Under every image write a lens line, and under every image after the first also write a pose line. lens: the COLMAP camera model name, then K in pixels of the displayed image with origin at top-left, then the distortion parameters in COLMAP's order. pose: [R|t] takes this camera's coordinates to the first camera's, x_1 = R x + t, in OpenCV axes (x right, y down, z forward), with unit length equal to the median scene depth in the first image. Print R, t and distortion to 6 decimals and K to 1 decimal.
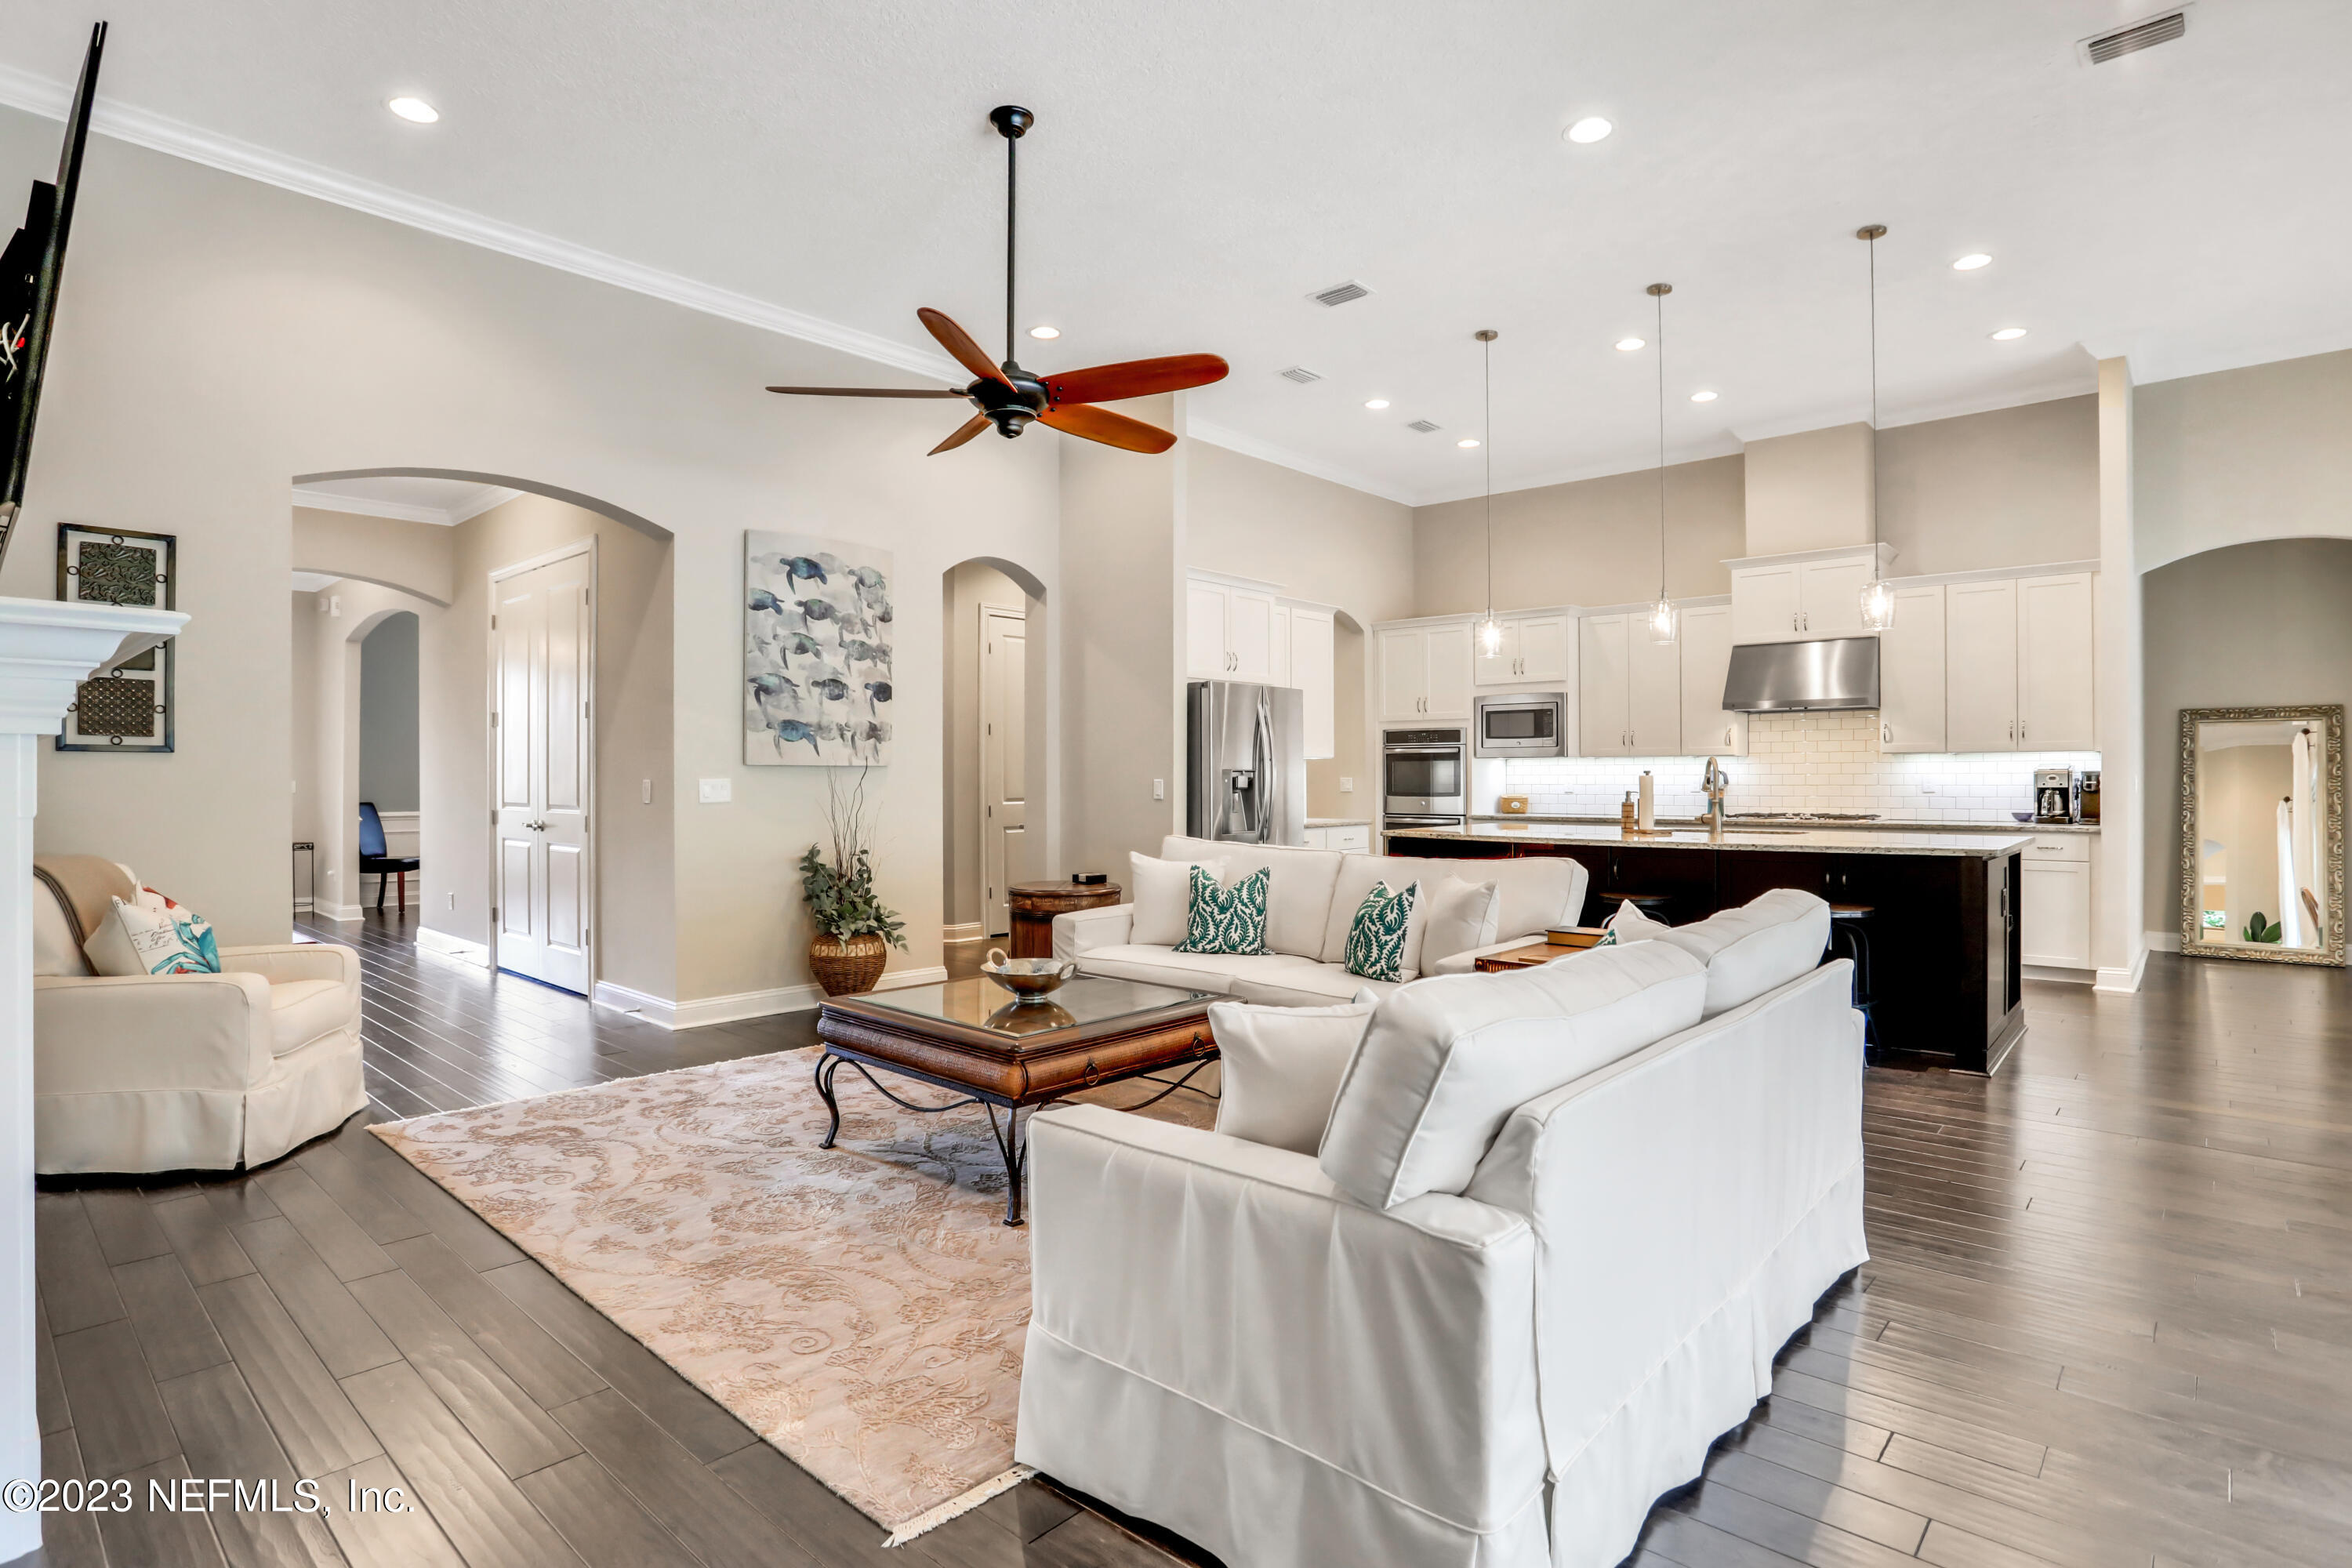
lens RADIAL K [[1172.8, 0, 1220.7], [0, 1172.8, 775.1], [0, 0, 1]] dist [-0.050336, 0.015228]
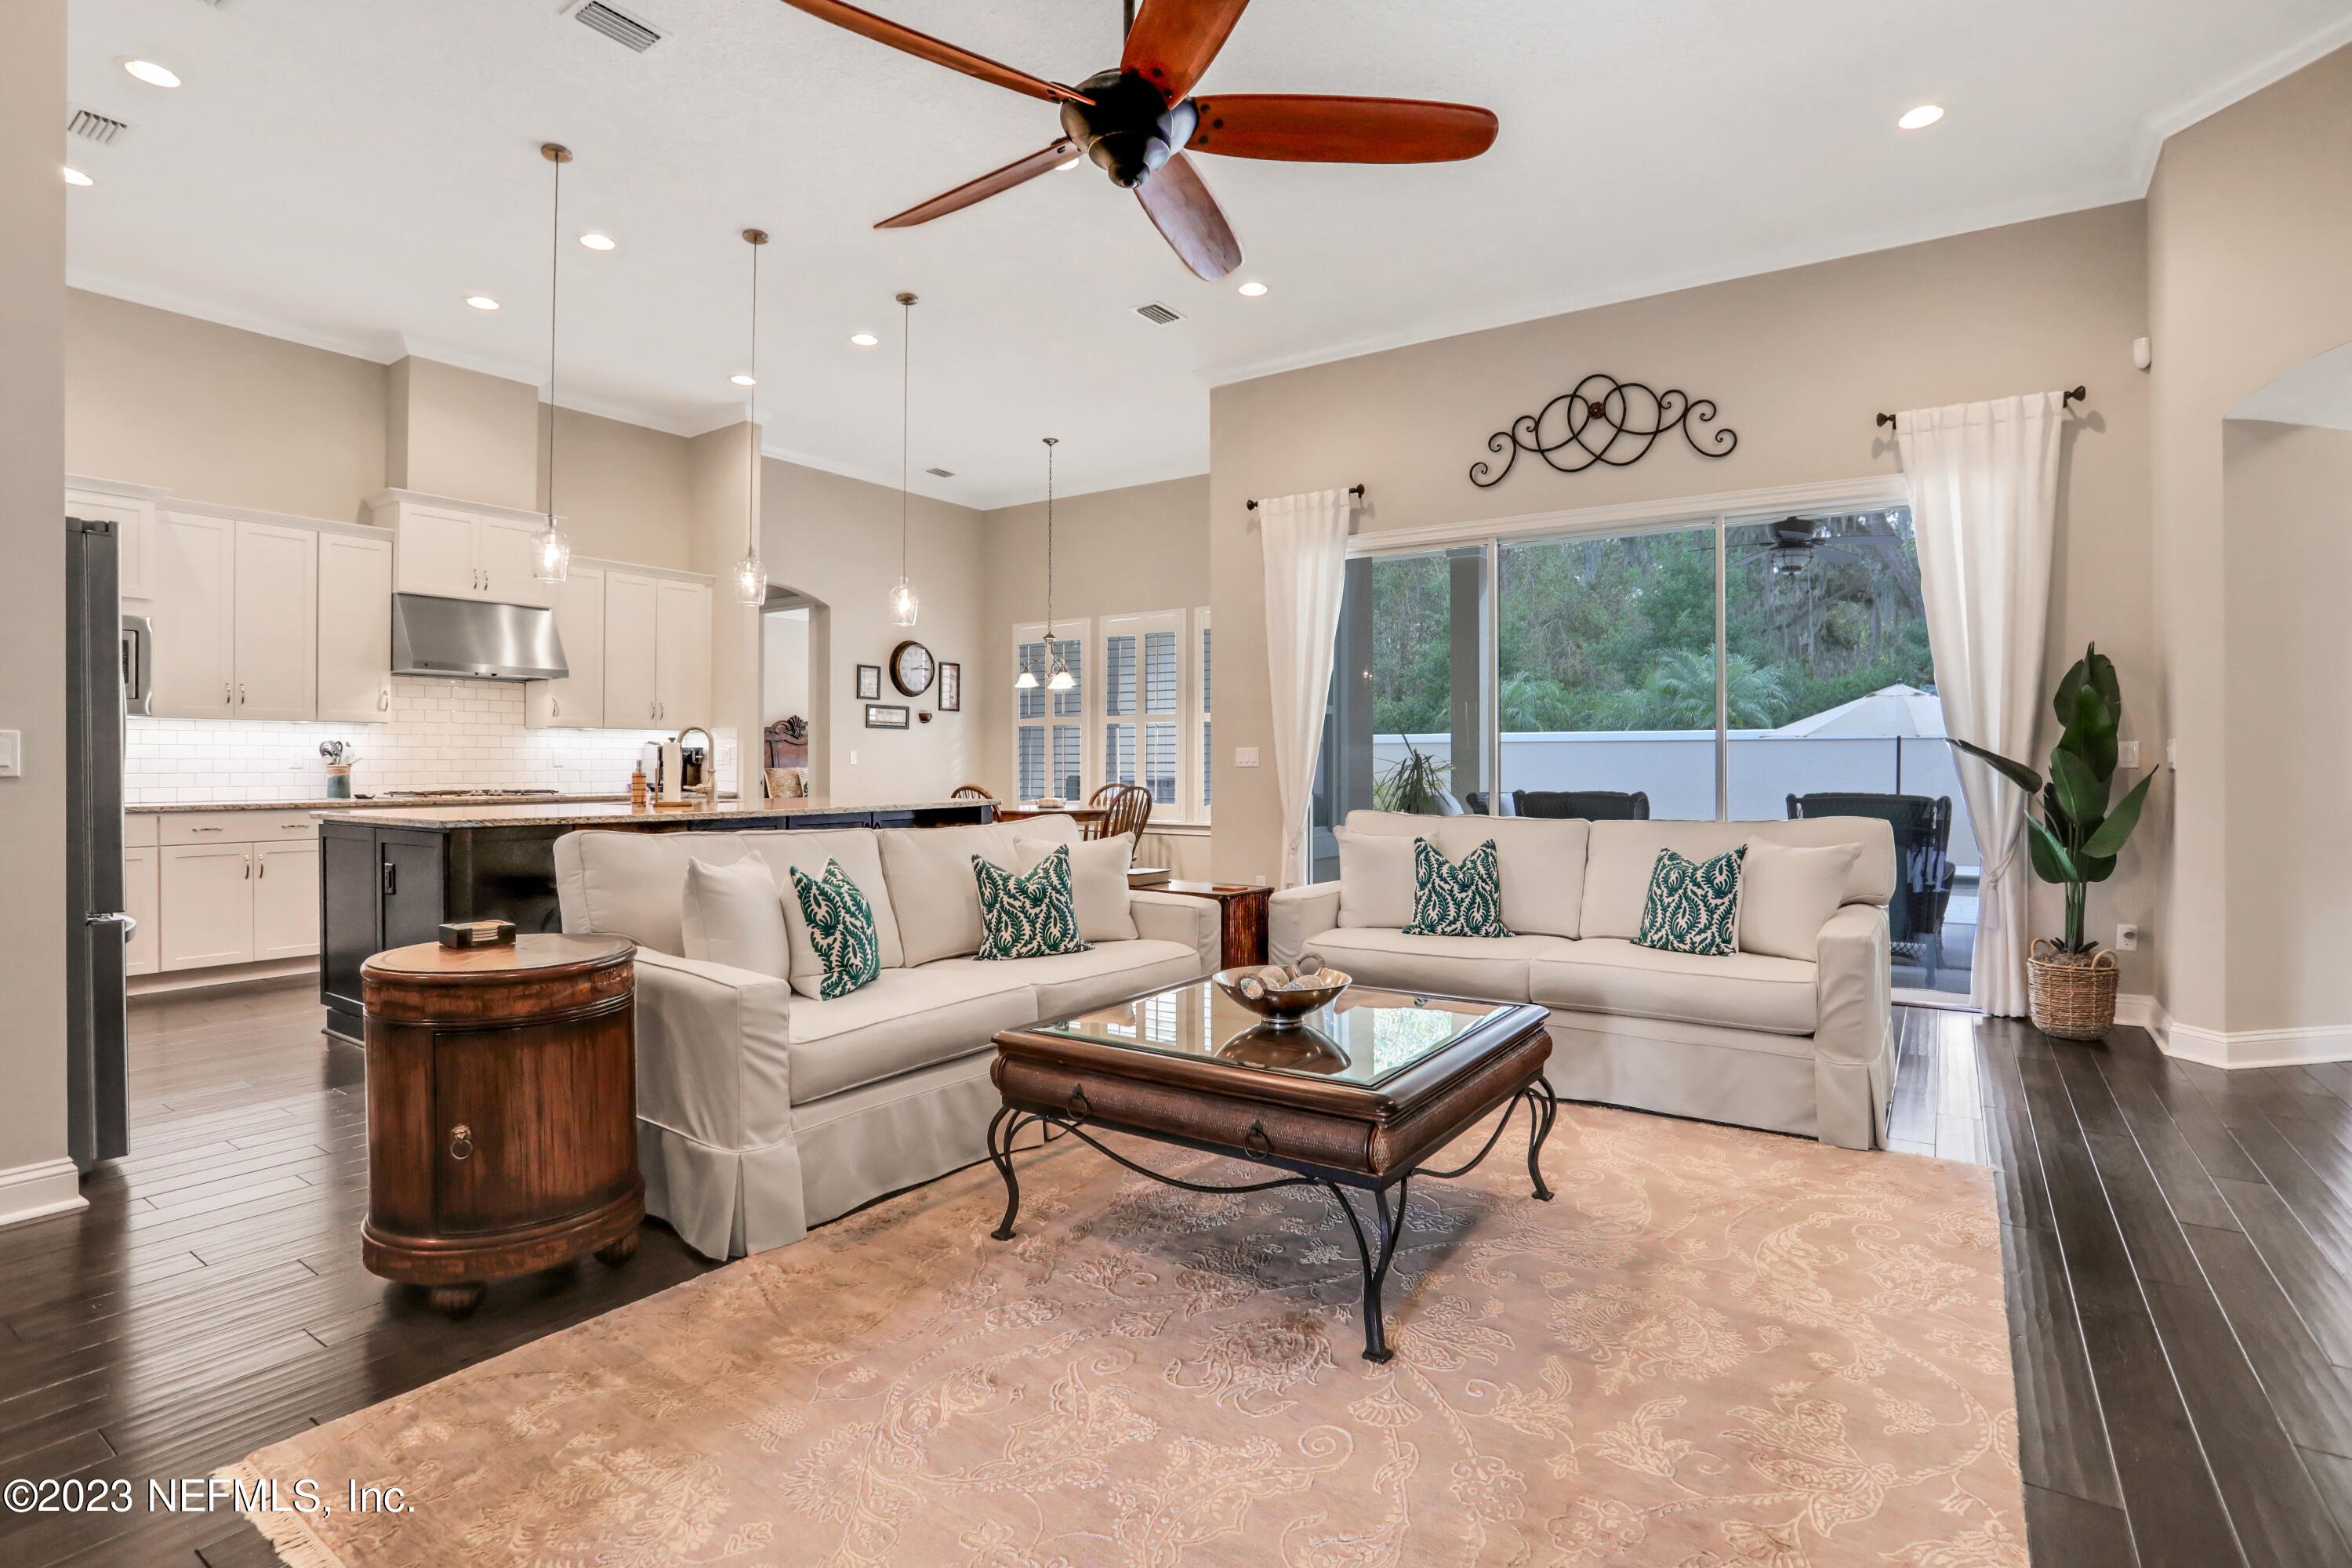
lens RADIAL K [[1129.5, 0, 1142.7], [0, 1129.5, 773.7], [0, 0, 1]] dist [-0.043138, 0.002247]
pose [[-0.091941, -0.010849, 0.995705, -0.467674], [-0.002957, 0.999939, 0.010622, 0.010756], [-0.995760, -0.001967, -0.091967, 0.595727]]
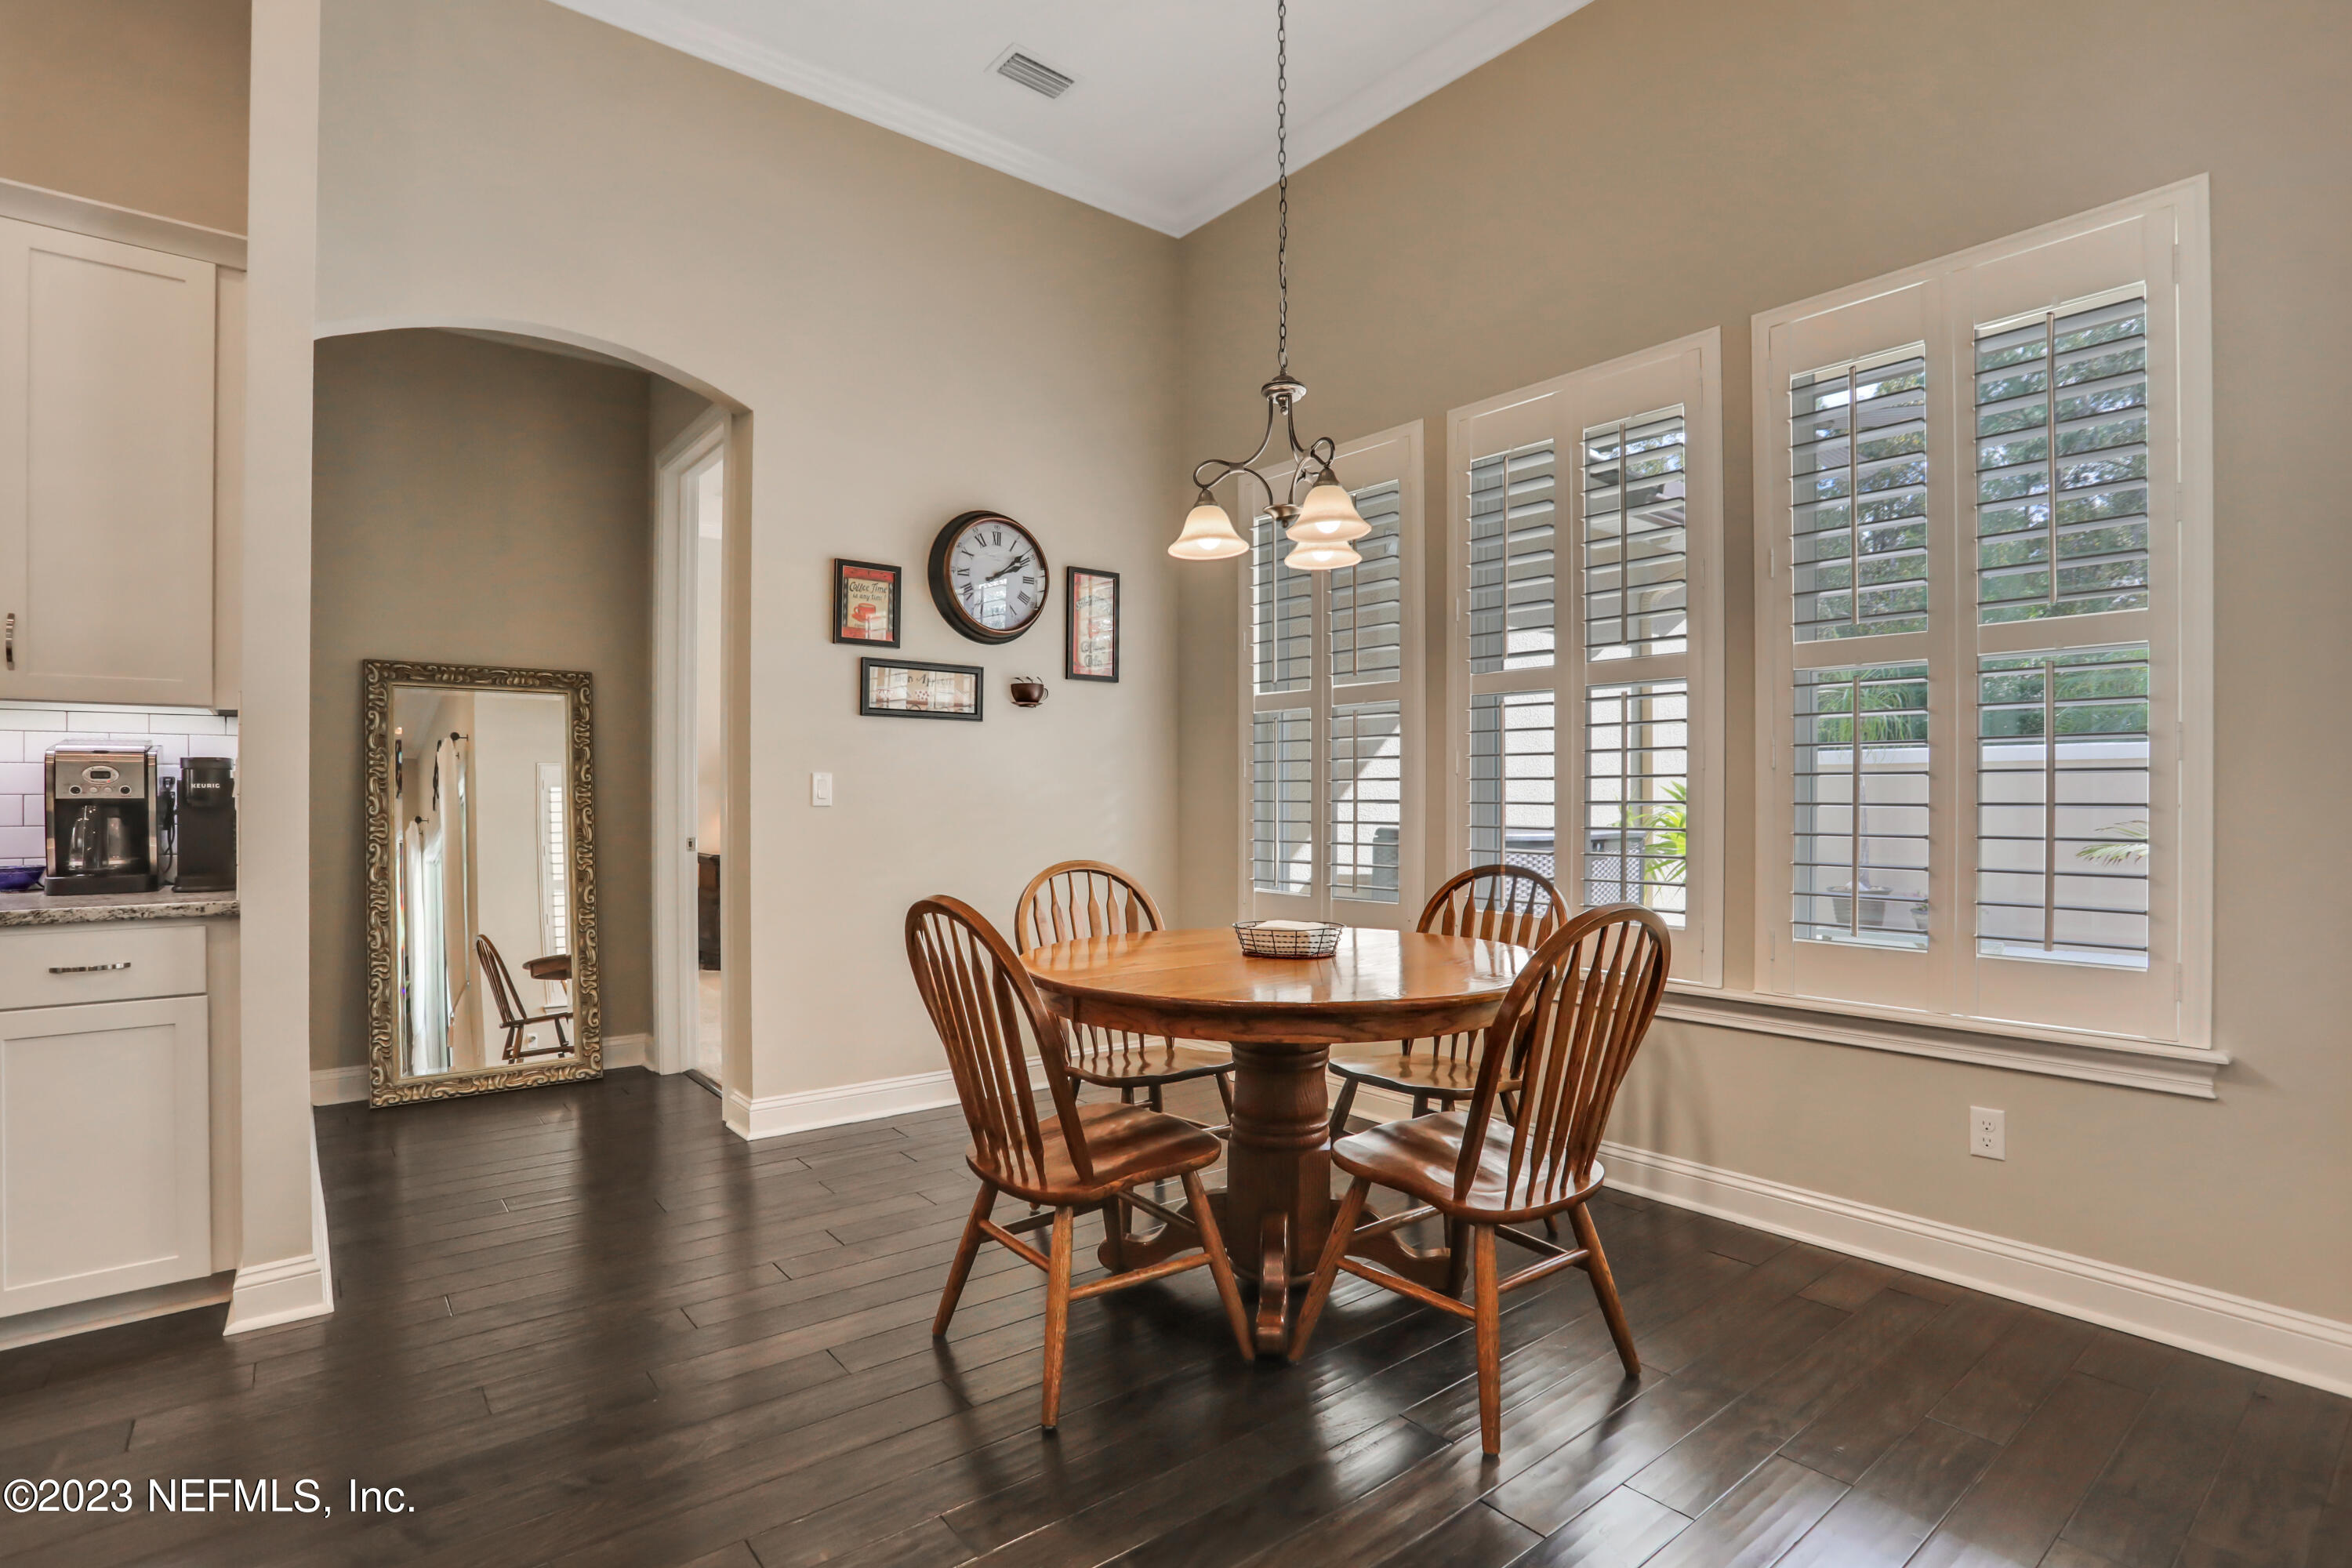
lens RADIAL K [[1172.8, 0, 1152.9], [0, 1172.8, 797.5], [0, 0, 1]] dist [-0.050336, 0.015228]
pose [[0.204607, 0.001189, 0.978843, 0.402151], [0.003962, 0.999990, -0.002043, 0.011941], [-0.978836, 0.004296, 0.204600, 0.545952]]
